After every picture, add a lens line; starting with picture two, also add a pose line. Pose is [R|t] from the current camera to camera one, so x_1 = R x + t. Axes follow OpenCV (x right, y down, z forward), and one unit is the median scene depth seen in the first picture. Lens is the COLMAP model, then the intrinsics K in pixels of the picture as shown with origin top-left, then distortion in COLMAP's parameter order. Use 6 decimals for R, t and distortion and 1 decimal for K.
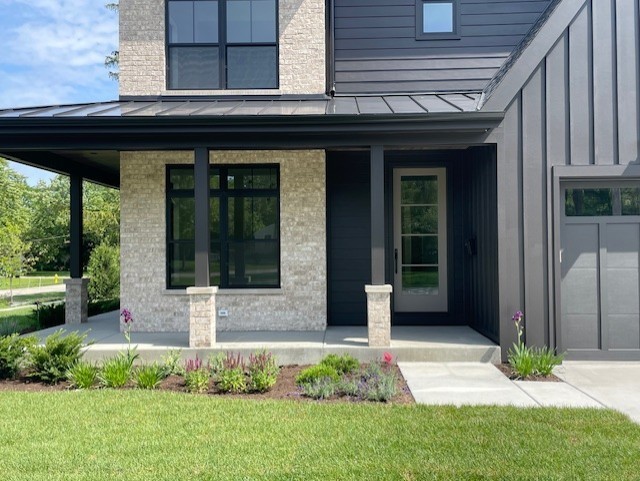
lens RADIAL K [[642.0, 0, 344.6], [0, 642.0, 239.4], [0, 0, 1]] dist [0.060383, 0.000000]
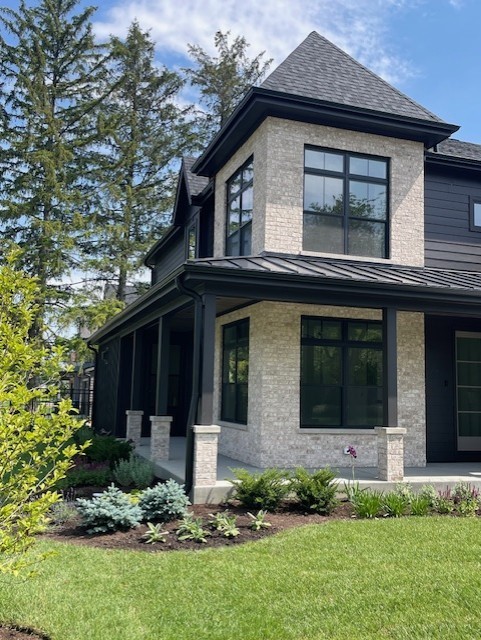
lens RADIAL K [[642.0, 0, 241.6], [0, 642.0, 318.5], [0, 0, 1]] dist [0.060383, 0.000000]
pose [[0.936243, 0.073089, 0.343667, -0.760690], [-0.040830, 0.994130, -0.100194, 0.005297], [-0.348972, 0.079774, 0.933731, -0.002468]]
